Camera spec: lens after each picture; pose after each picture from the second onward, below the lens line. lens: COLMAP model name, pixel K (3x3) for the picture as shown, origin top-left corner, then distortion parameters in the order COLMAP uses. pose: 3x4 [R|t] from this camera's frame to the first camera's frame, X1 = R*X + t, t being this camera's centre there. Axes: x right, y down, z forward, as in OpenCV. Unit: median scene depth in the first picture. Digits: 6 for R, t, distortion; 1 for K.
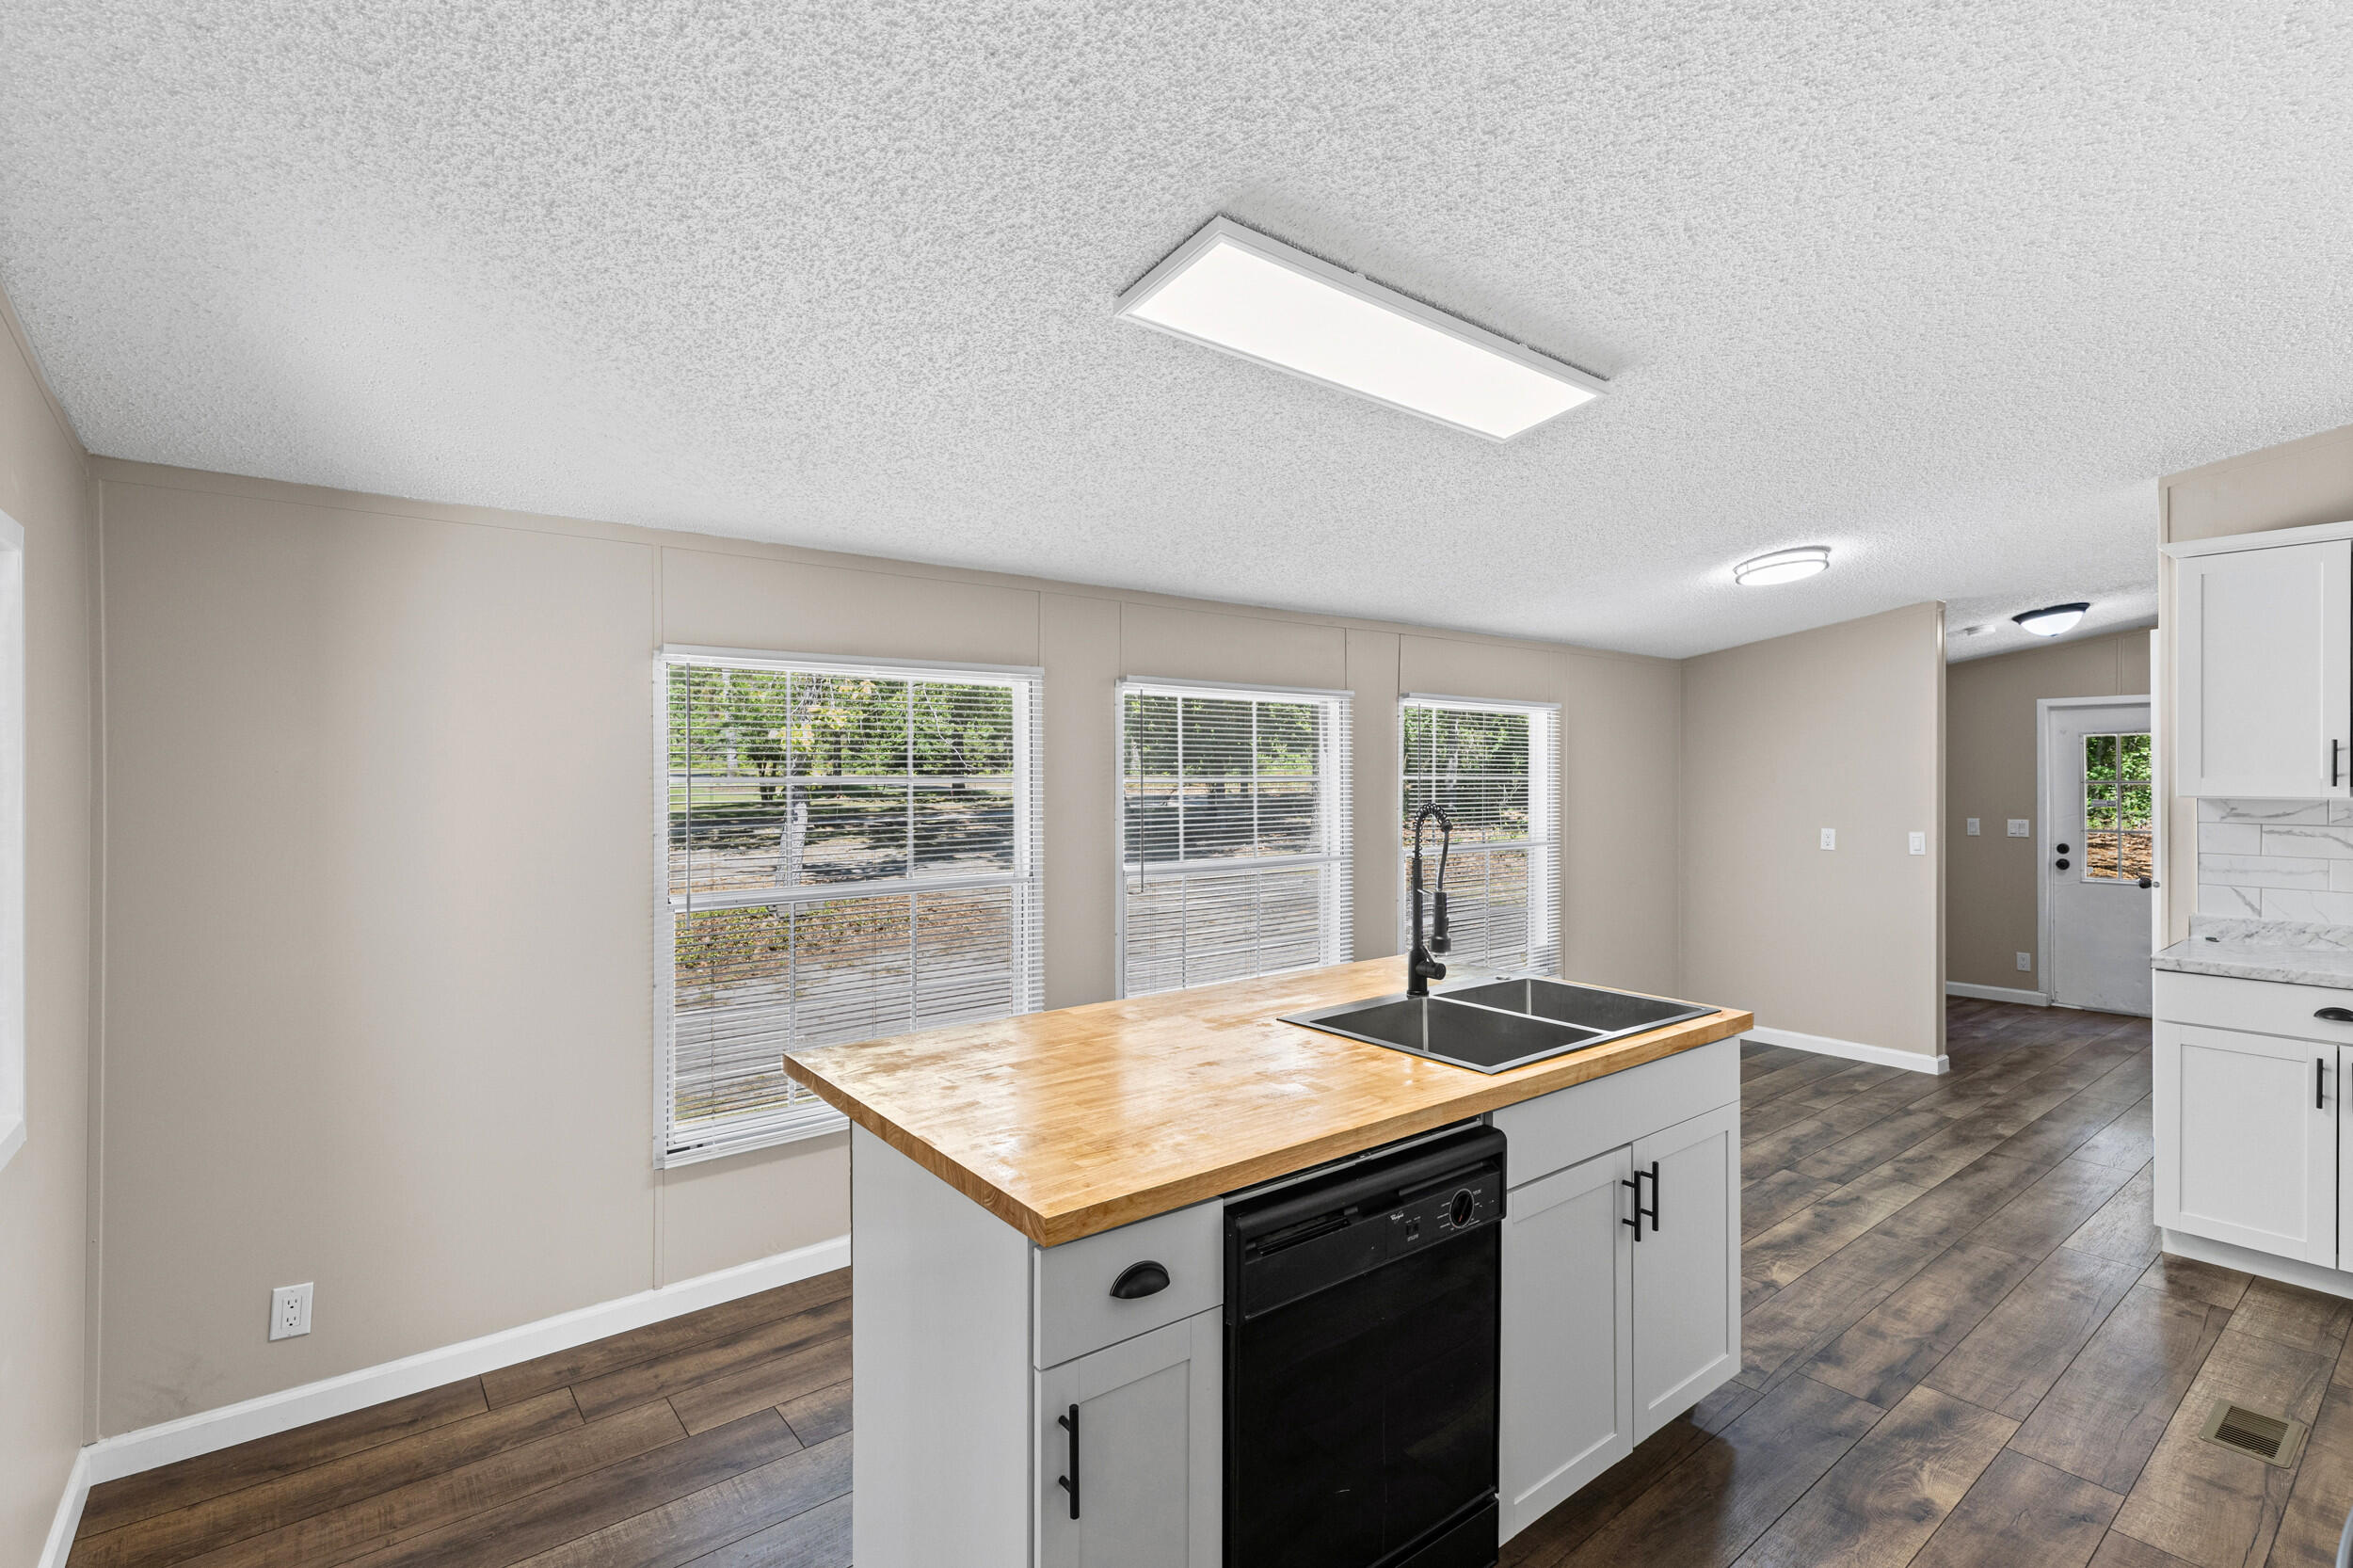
lens RADIAL K [[1057.7, 0, 1173.0], [0, 1057.7, 774.2], [0, 0, 1]] dist [0.001174, 0.000213]
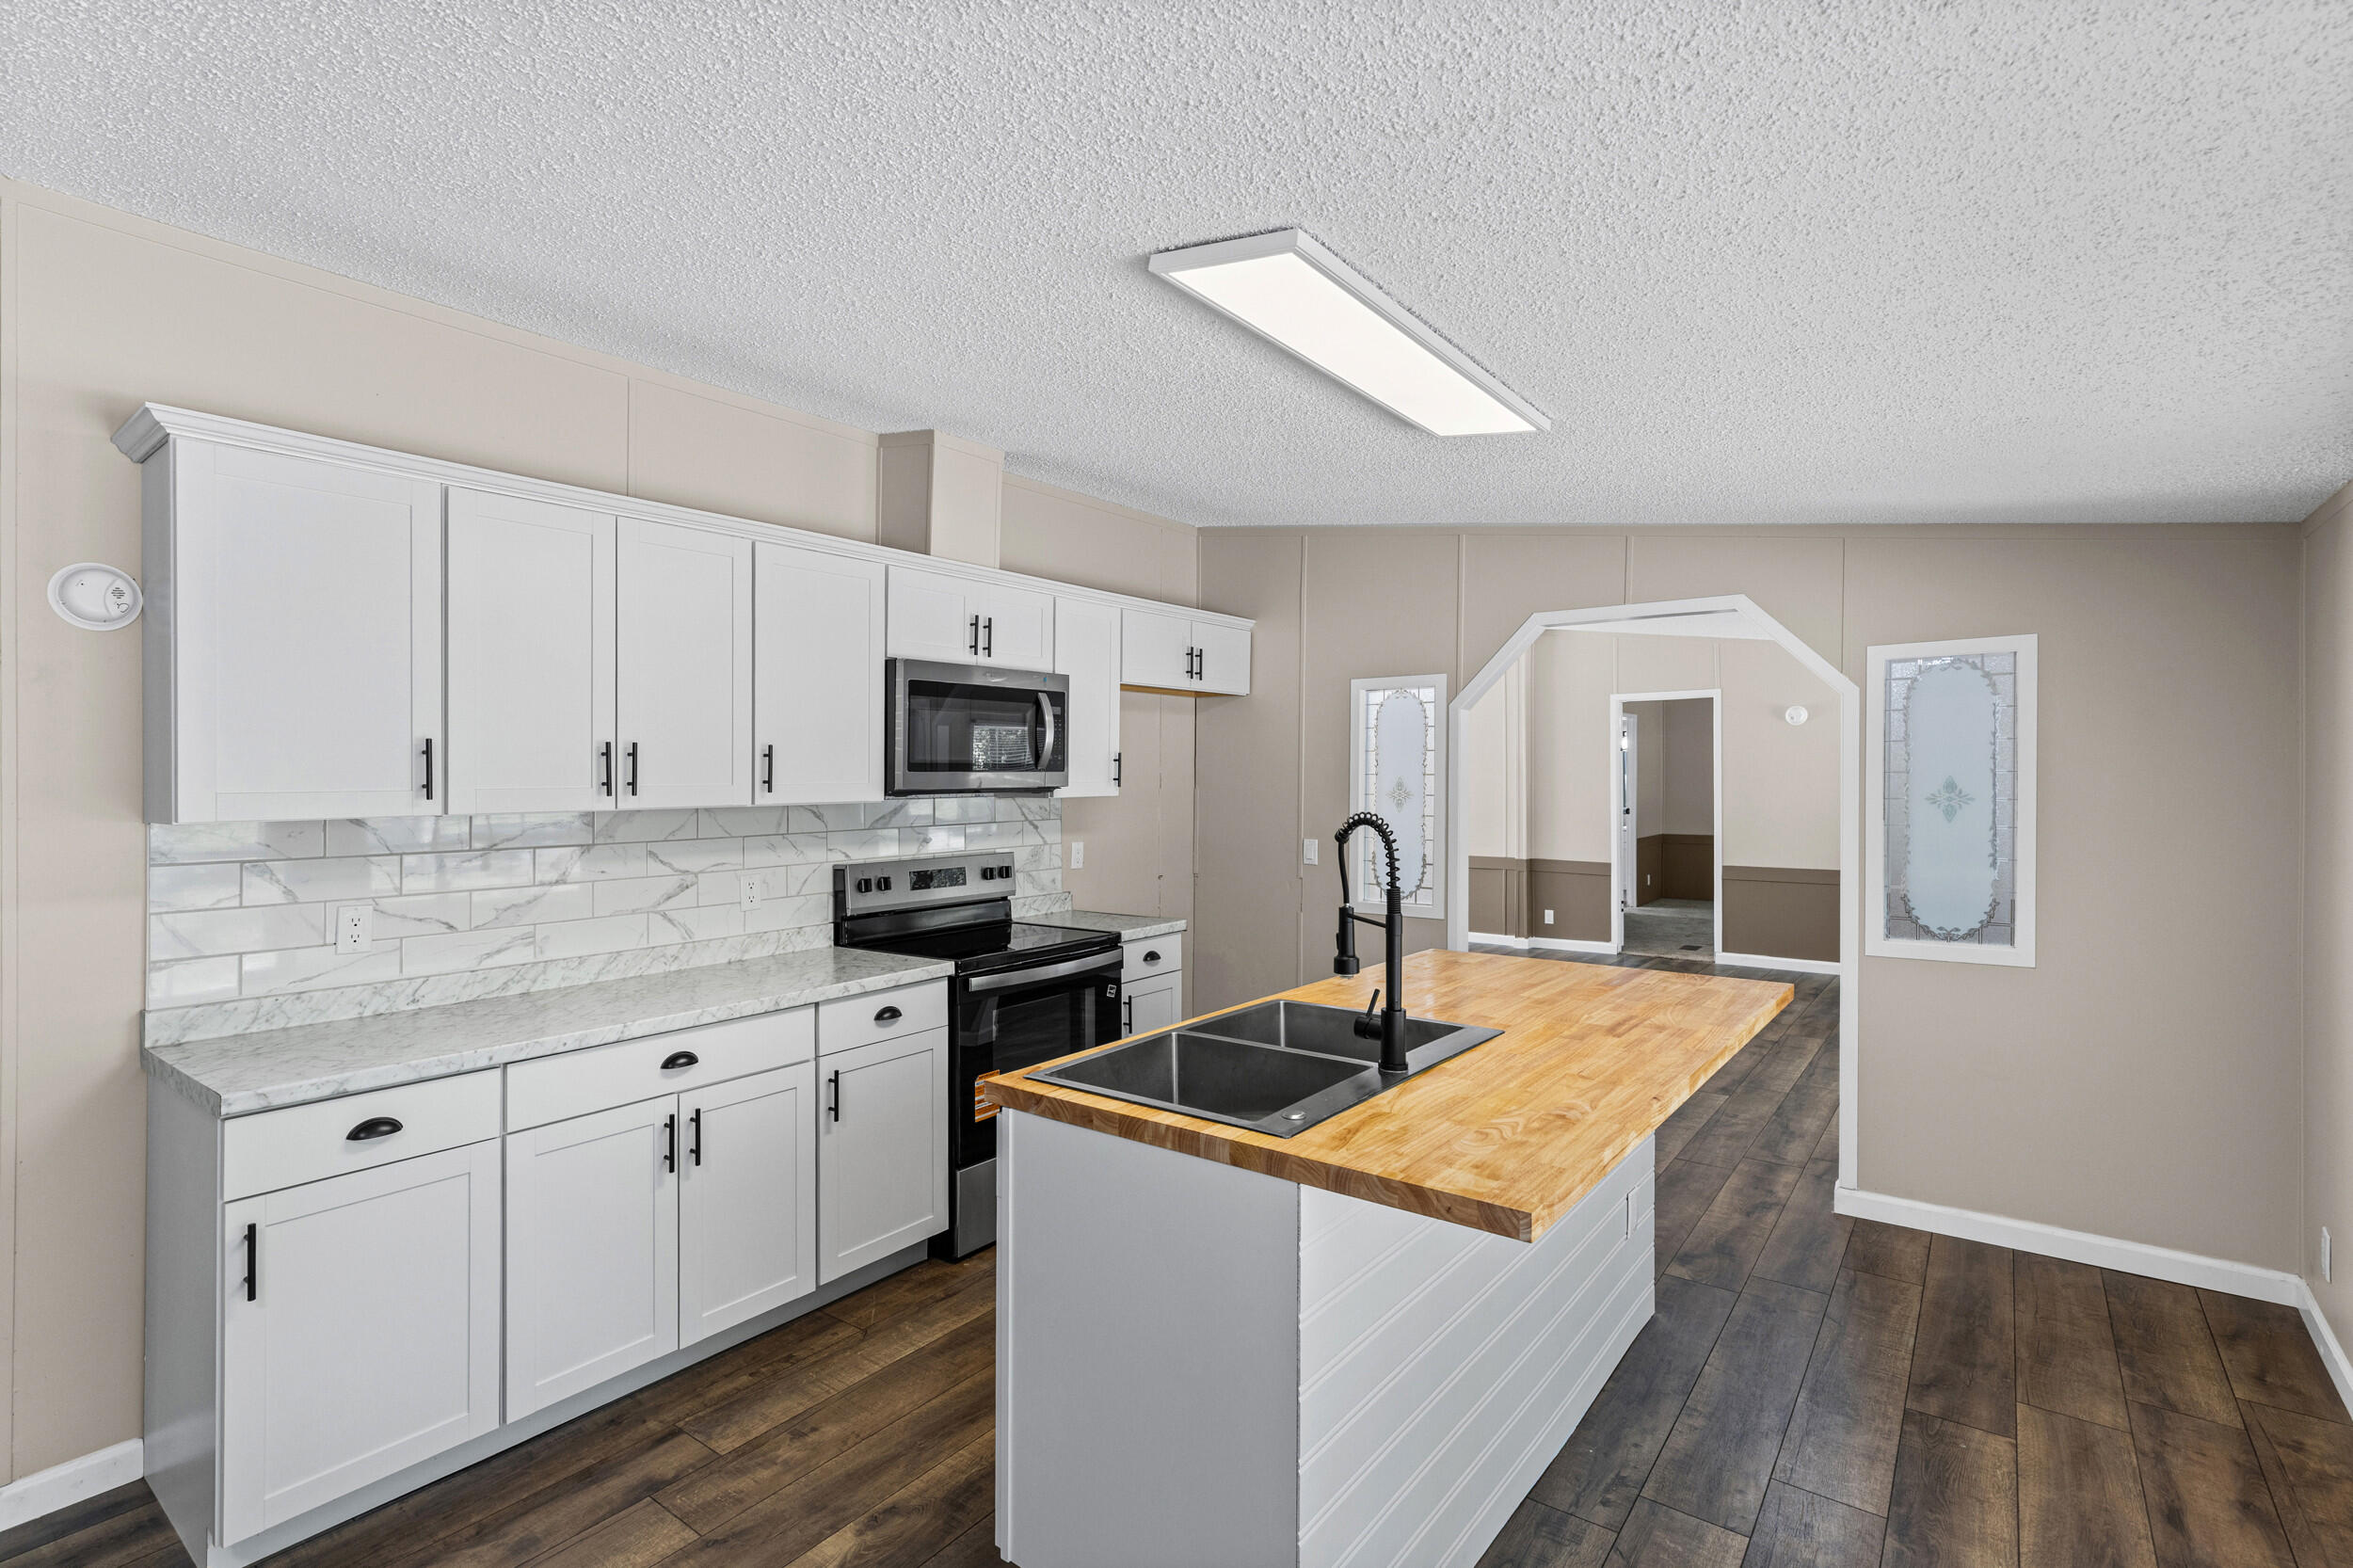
lens RADIAL K [[1069.8, 0, 1182.3], [0, 1069.8, 778.1], [0, 0, 1]] dist [0.004214, 0.000252]
pose [[-0.968527, 0.013842, -0.248524, 0.398661], [0.014780, 0.999889, -0.001911, 0.000682], [0.248470, -0.005525, -0.968624, 1.222819]]
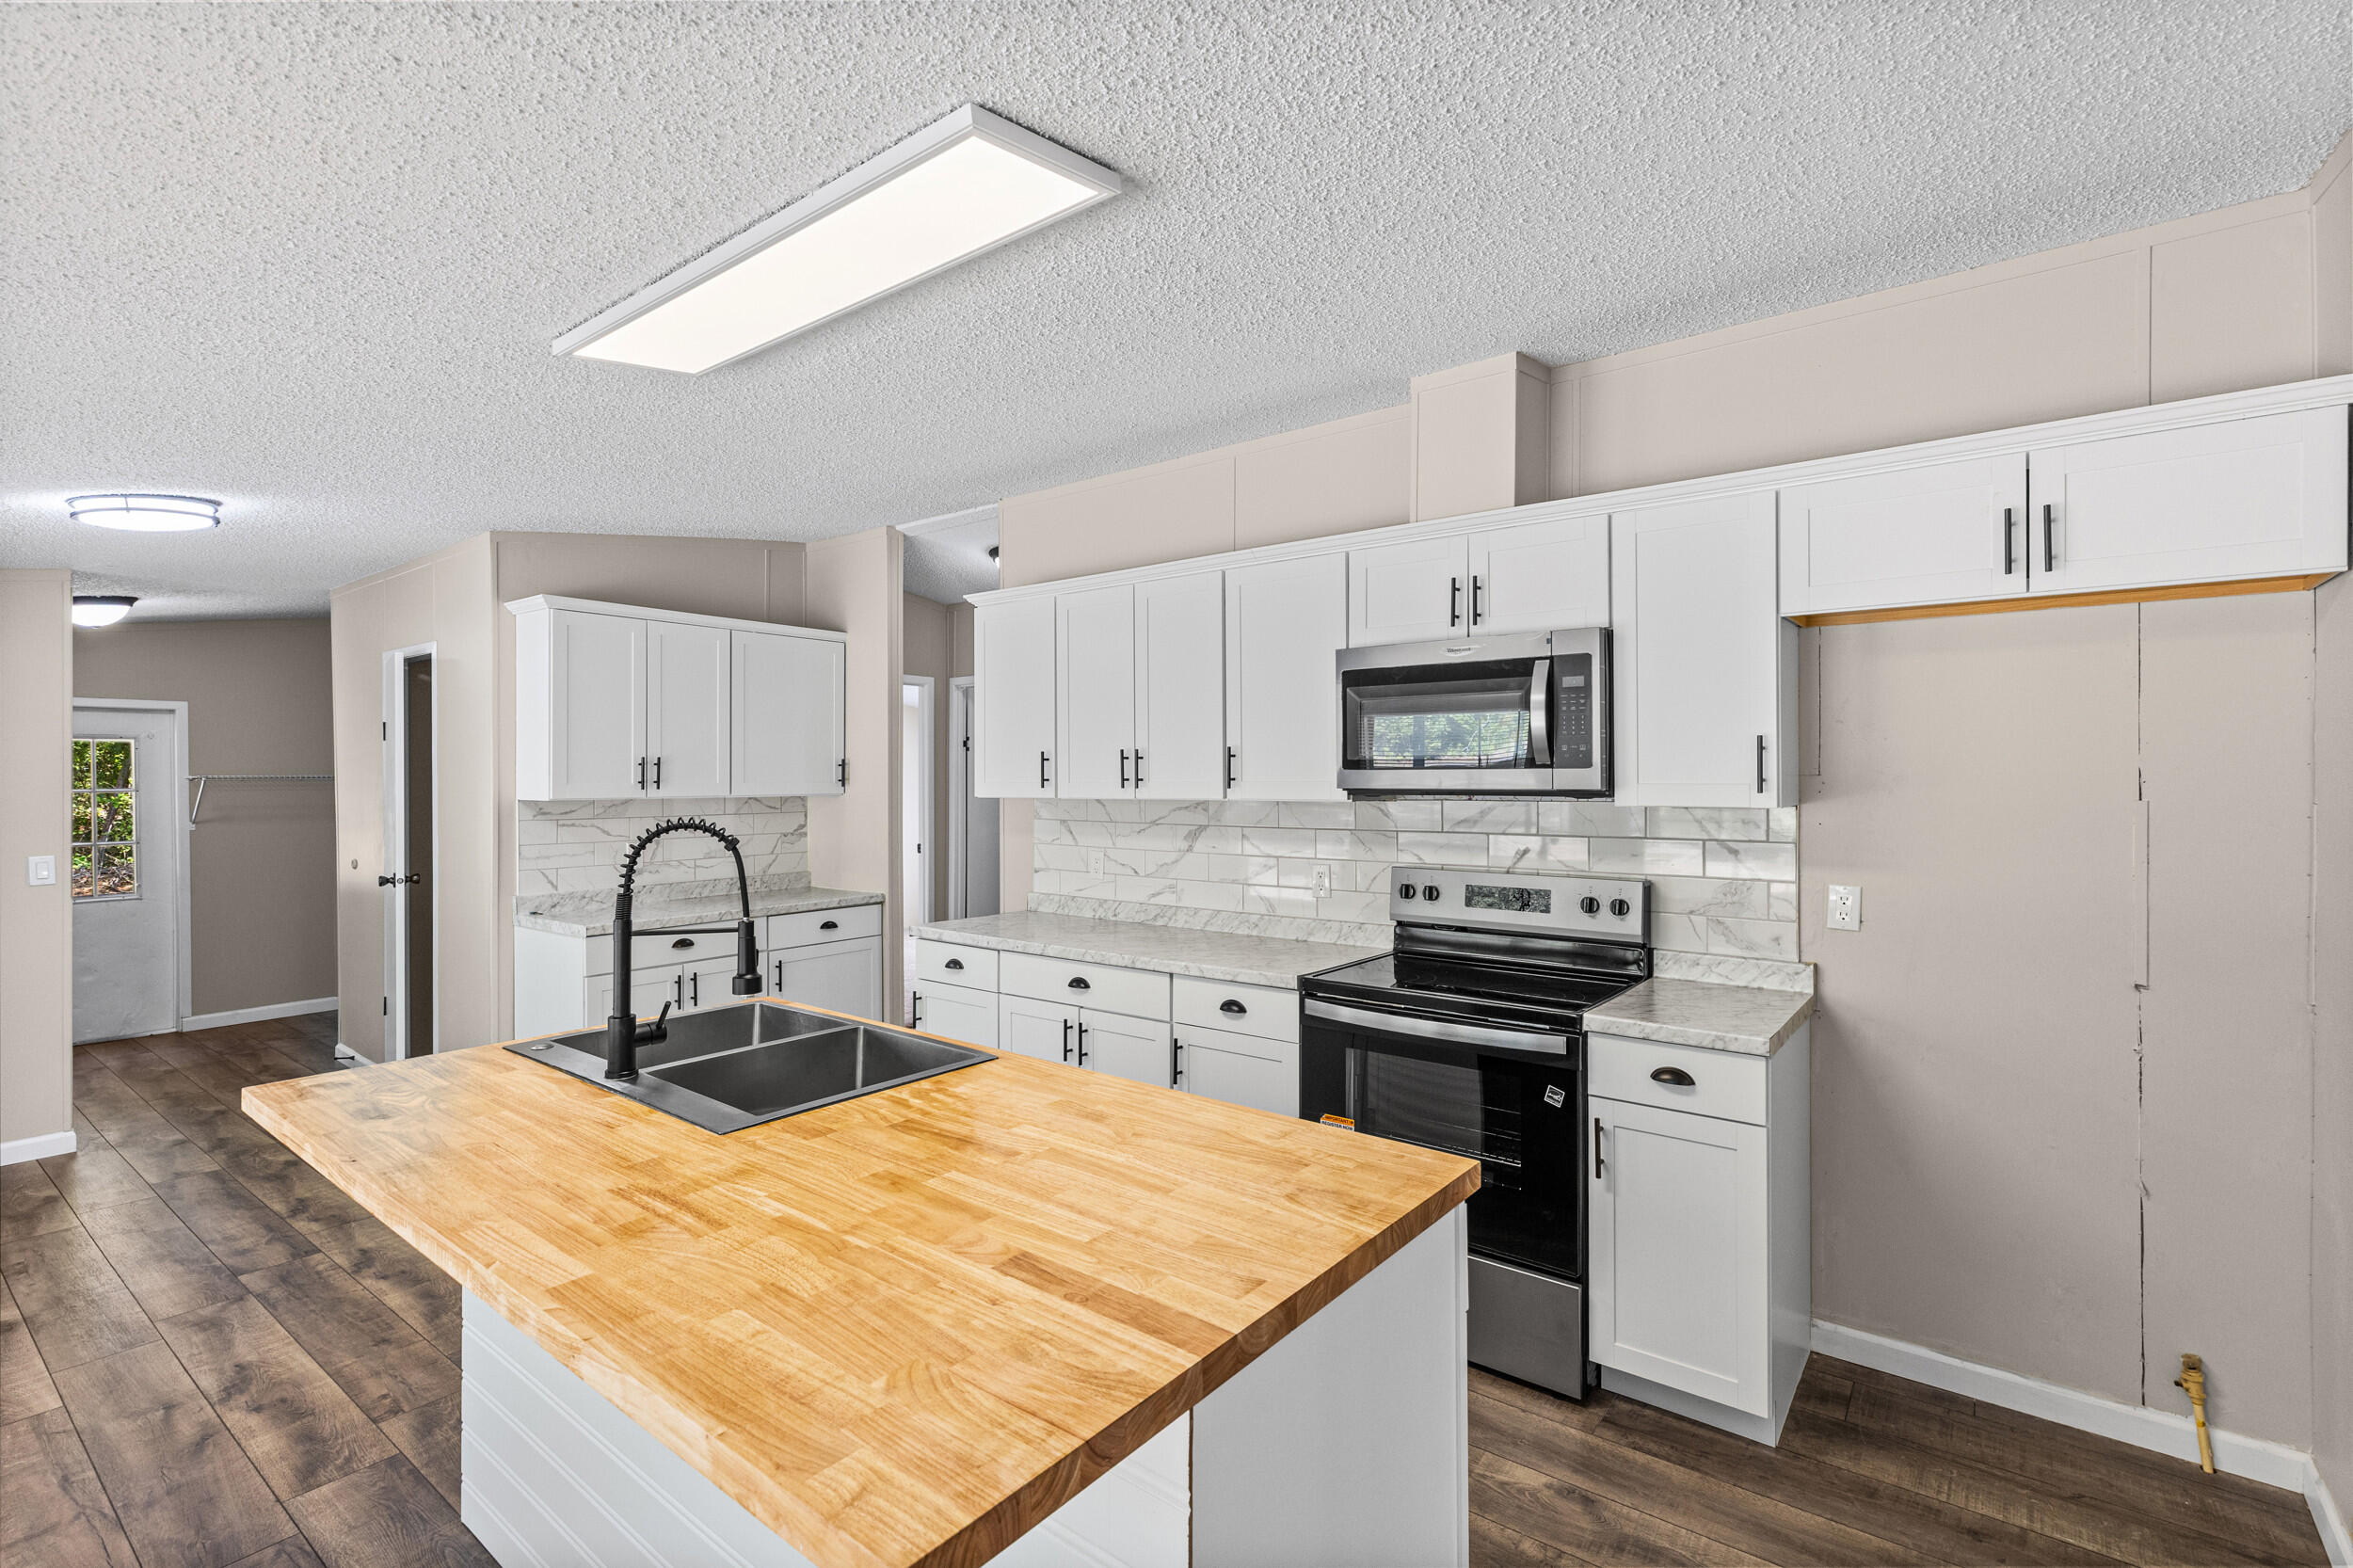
lens RADIAL K [[1055.0, 0, 1183.9], [0, 1055.0, 778.6], [0, 0, 1]] dist [0.000566, -0.000162]
pose [[-0.259951, 0.003650, 0.965615, -0.425574], [-0.001981, 0.999989, -0.004313, 0.000498], [-0.965620, -0.003034, -0.259941, 0.587362]]
